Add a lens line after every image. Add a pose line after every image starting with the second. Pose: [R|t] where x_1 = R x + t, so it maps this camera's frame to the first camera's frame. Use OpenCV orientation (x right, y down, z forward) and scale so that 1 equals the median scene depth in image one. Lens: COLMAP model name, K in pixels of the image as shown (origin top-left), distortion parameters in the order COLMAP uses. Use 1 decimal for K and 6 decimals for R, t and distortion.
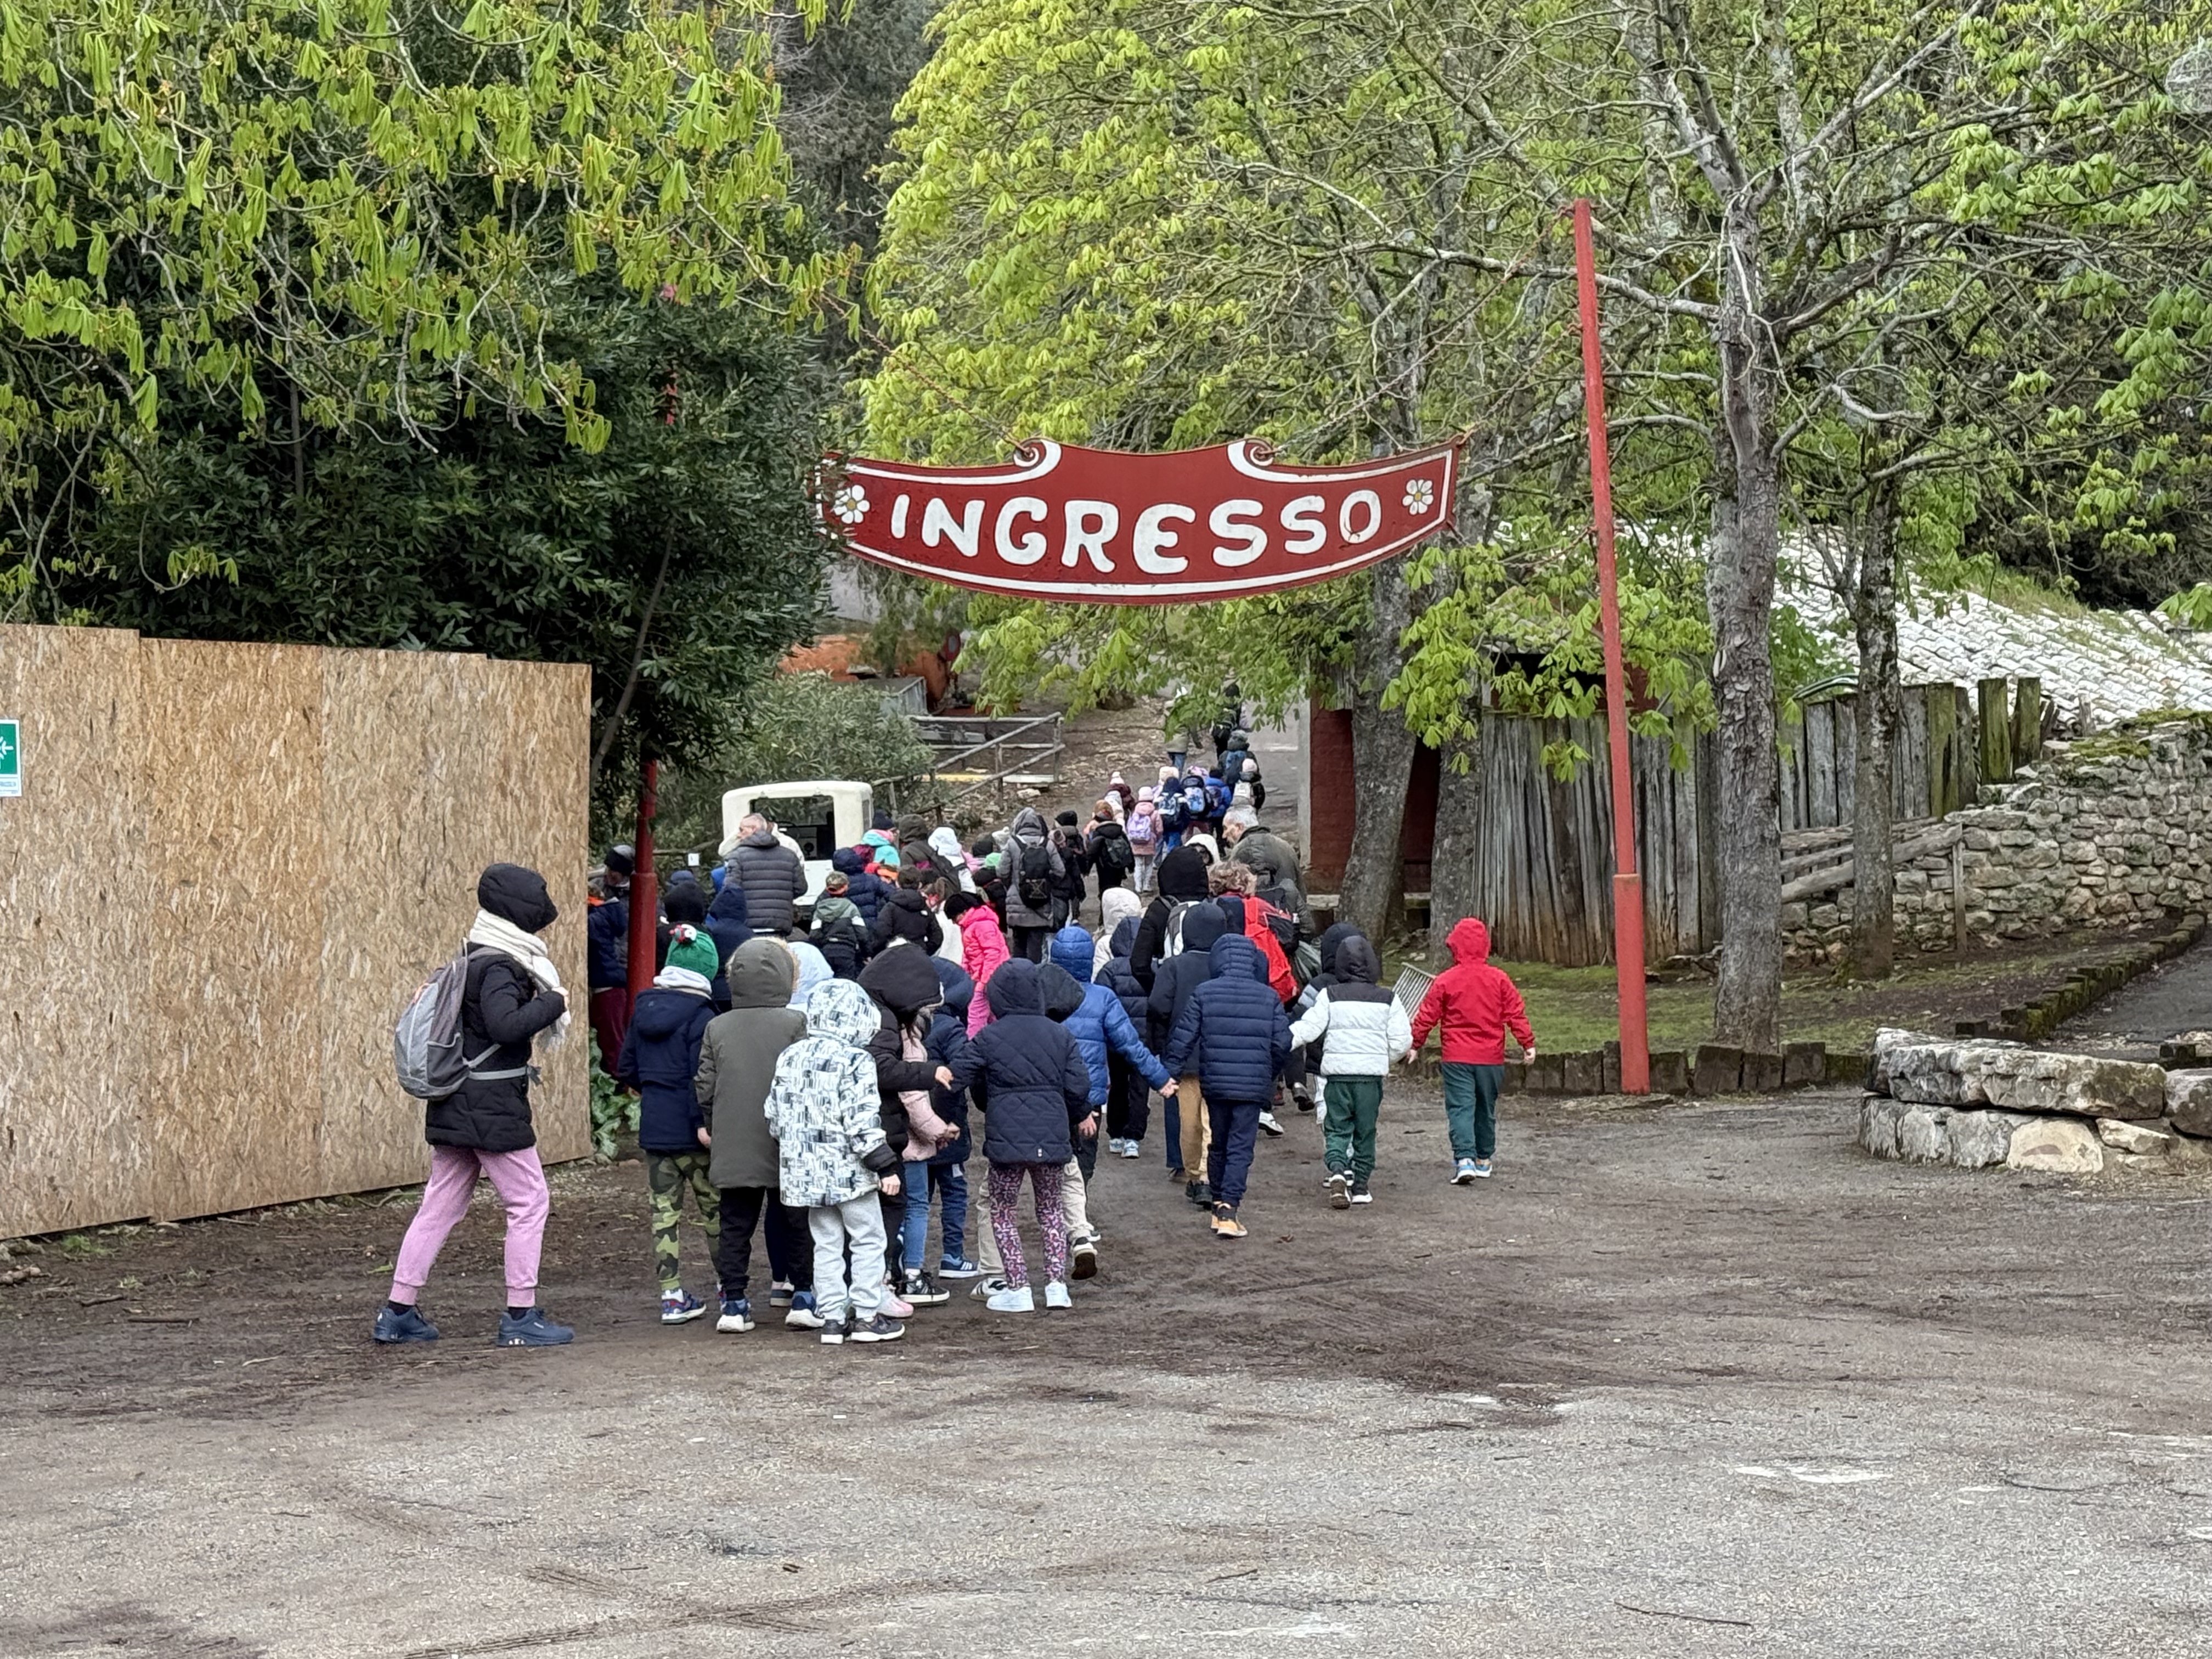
lens RADIAL K [[4268.9, 0, 1105.9], [0, 4268.9, 832.6], [0, 0, 1]] dist [0.173777, 0.000000]
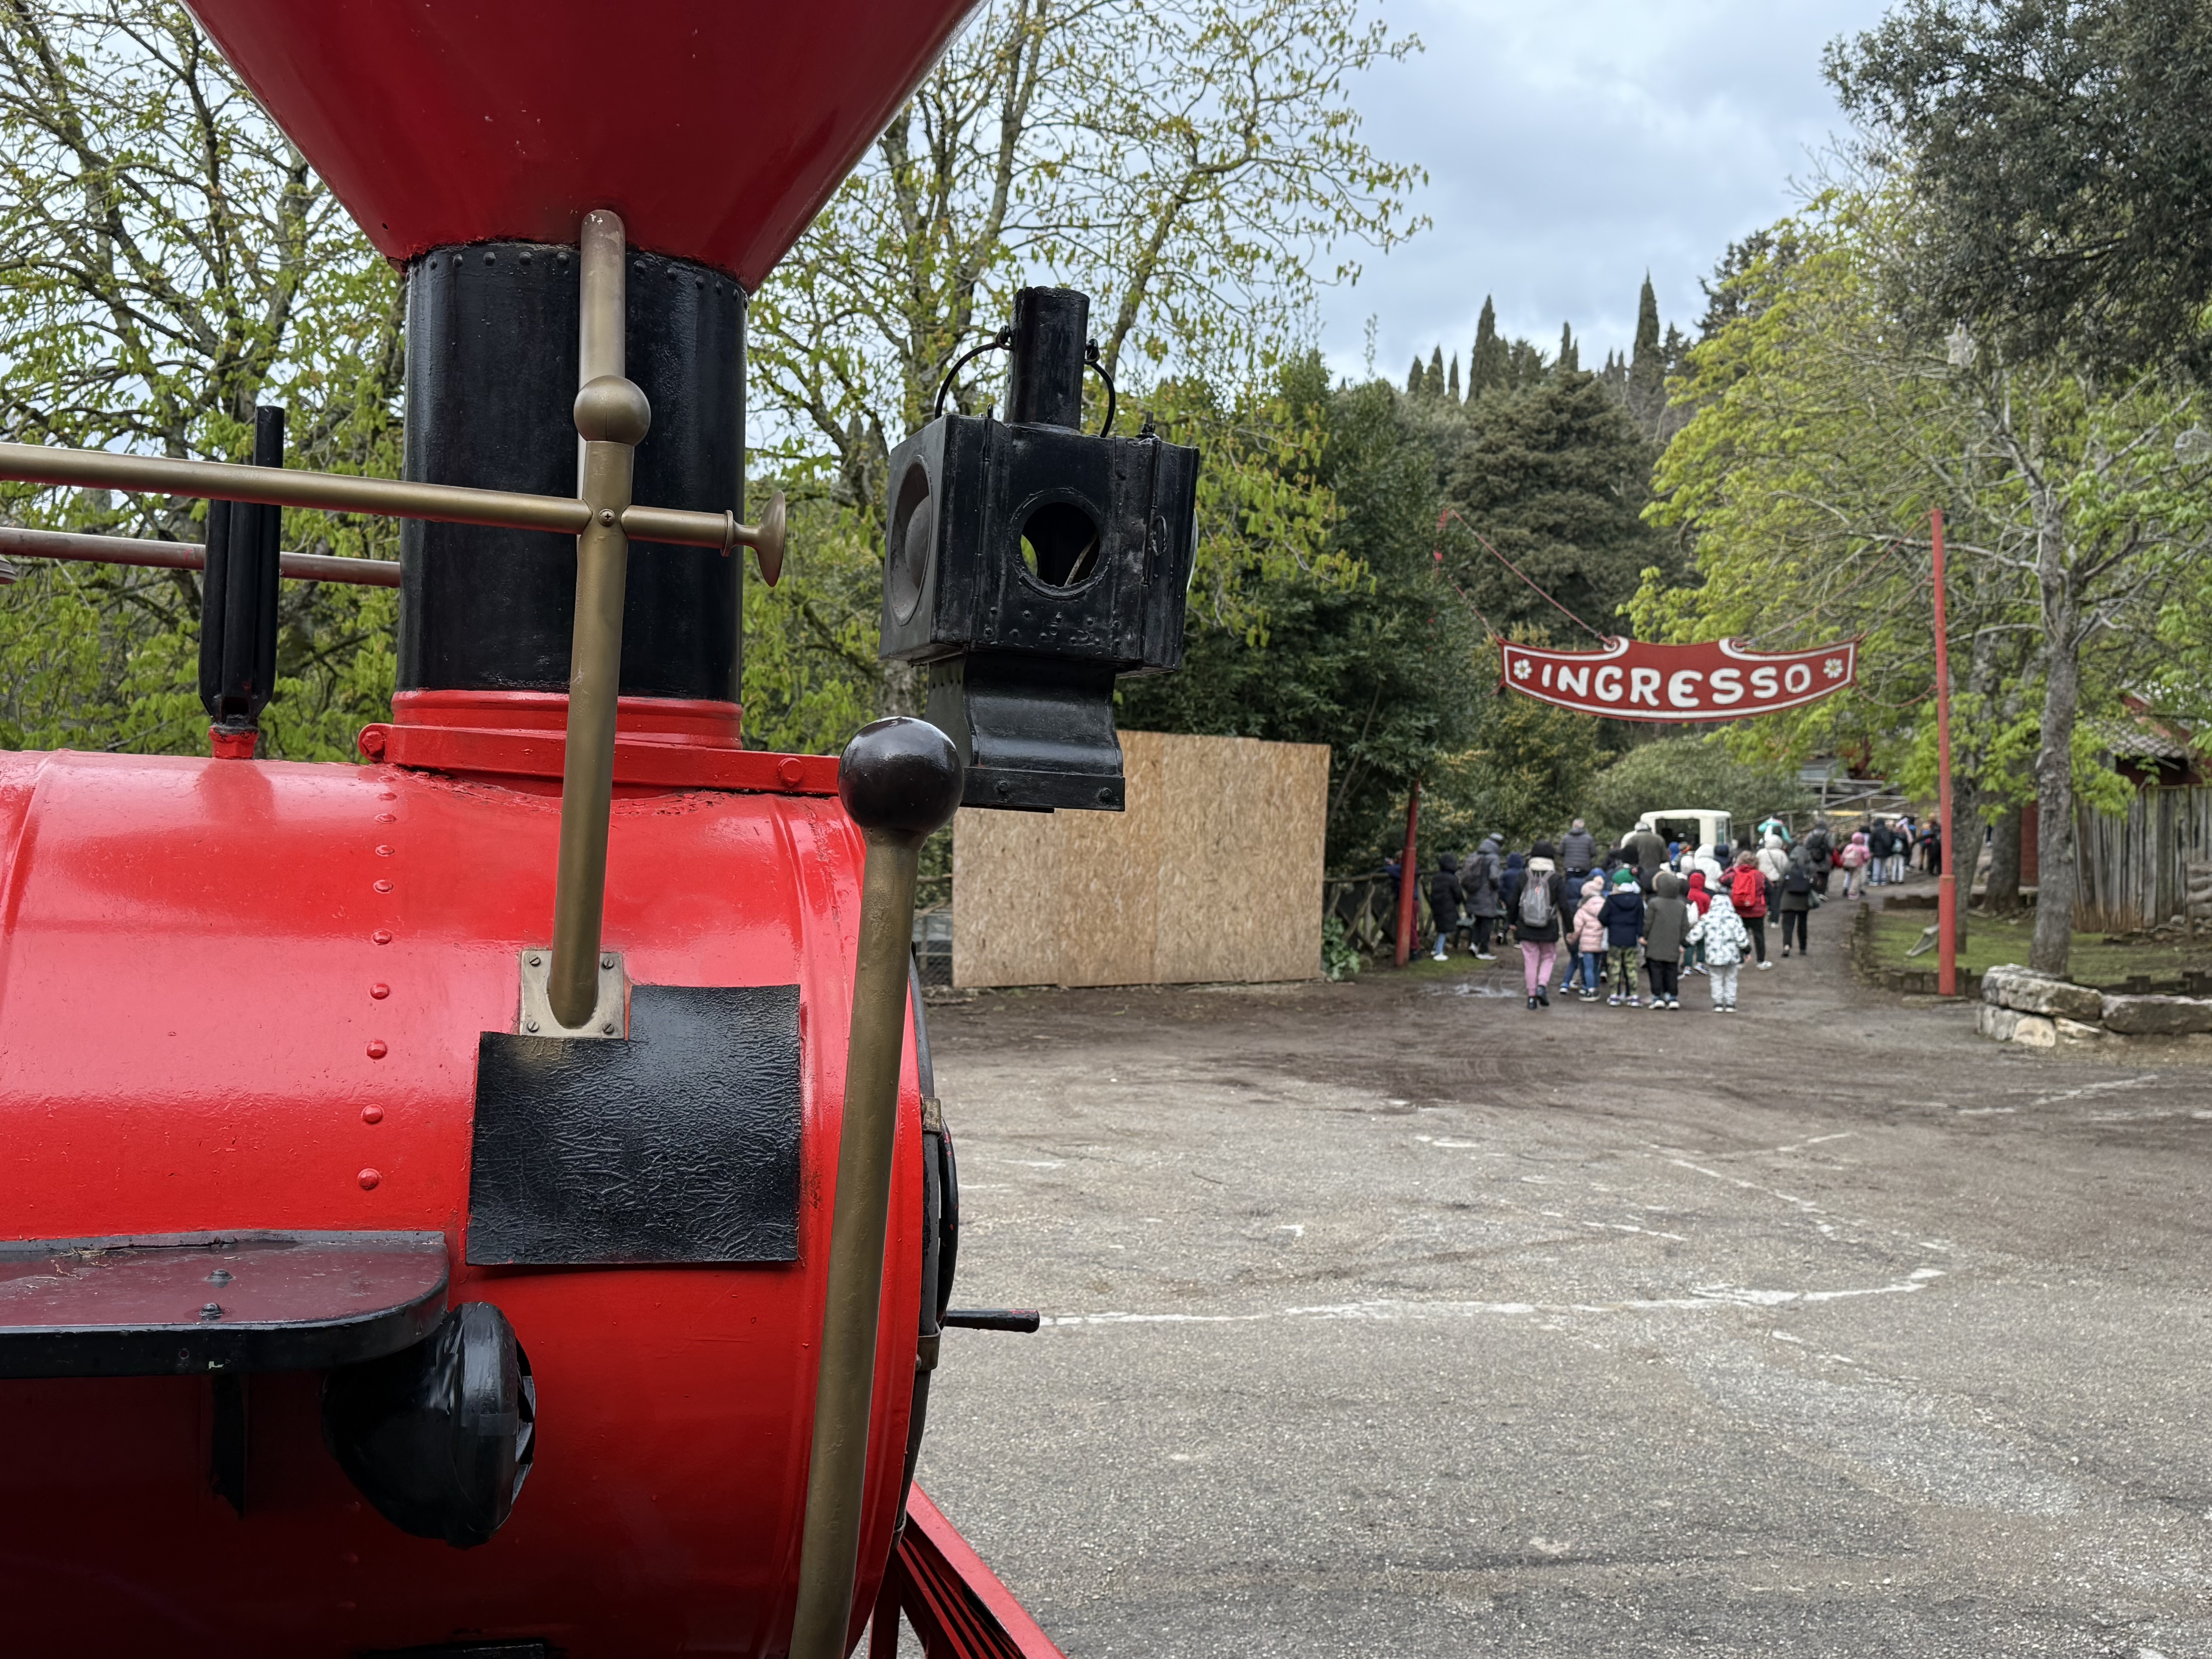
lens RADIAL K [[2257.1, 0, 1106.0], [0, 2257.1, 824.3], [0, 0, 1]] dist [0.003886, 0.000000]
pose [[0.880247, 0.043772, -0.472492, 0.271181], [-0.044989, 0.998949, 0.008731, -0.004538], [0.472377, 0.013571, 0.881292, -0.024731]]
